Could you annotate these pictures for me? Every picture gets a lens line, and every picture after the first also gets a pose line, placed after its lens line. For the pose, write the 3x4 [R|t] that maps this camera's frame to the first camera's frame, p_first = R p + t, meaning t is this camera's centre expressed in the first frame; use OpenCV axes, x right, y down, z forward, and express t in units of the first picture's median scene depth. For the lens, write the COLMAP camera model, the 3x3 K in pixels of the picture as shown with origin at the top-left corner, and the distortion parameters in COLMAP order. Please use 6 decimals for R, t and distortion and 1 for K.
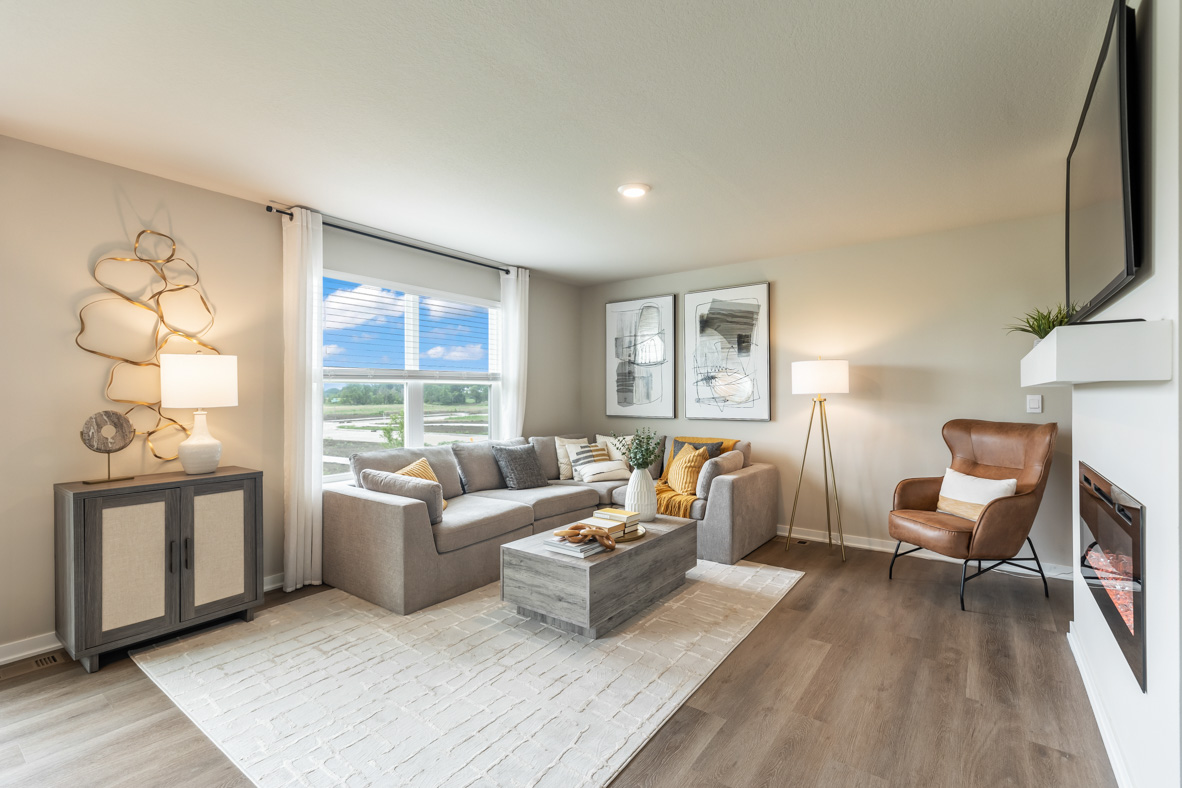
lens RADIAL K [[538.7, 0, 588.4], [0, 538.7, 390.9], [0, 0, 1]] dist [0.003777, -0.002014]
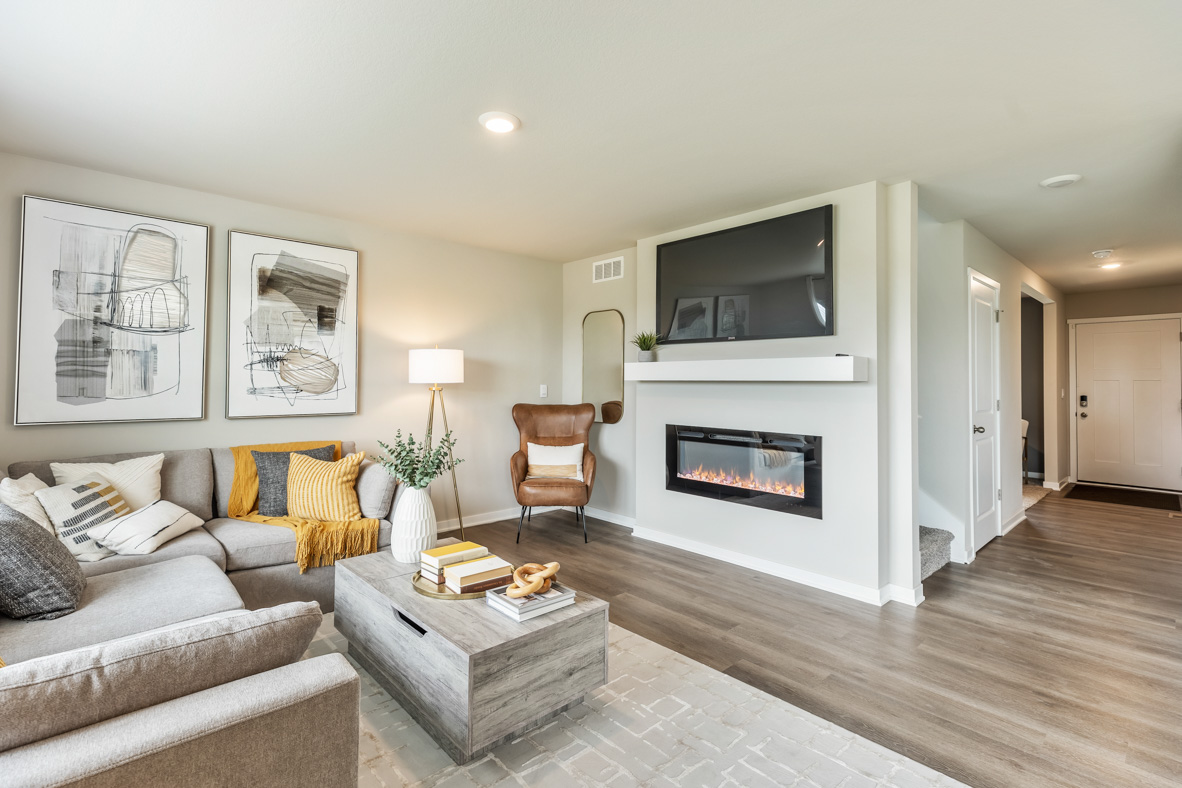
lens RADIAL K [[538.7, 0, 603.8], [0, 538.7, 365.9], [0, 0, 1]] dist [0.003777, -0.002014]
pose [[0.178970, 0.034517, 0.983249, -0.405492], [-0.014030, 0.999372, -0.032529, 0.001892], [-0.983755, -0.007973, 0.179342, 0.444789]]
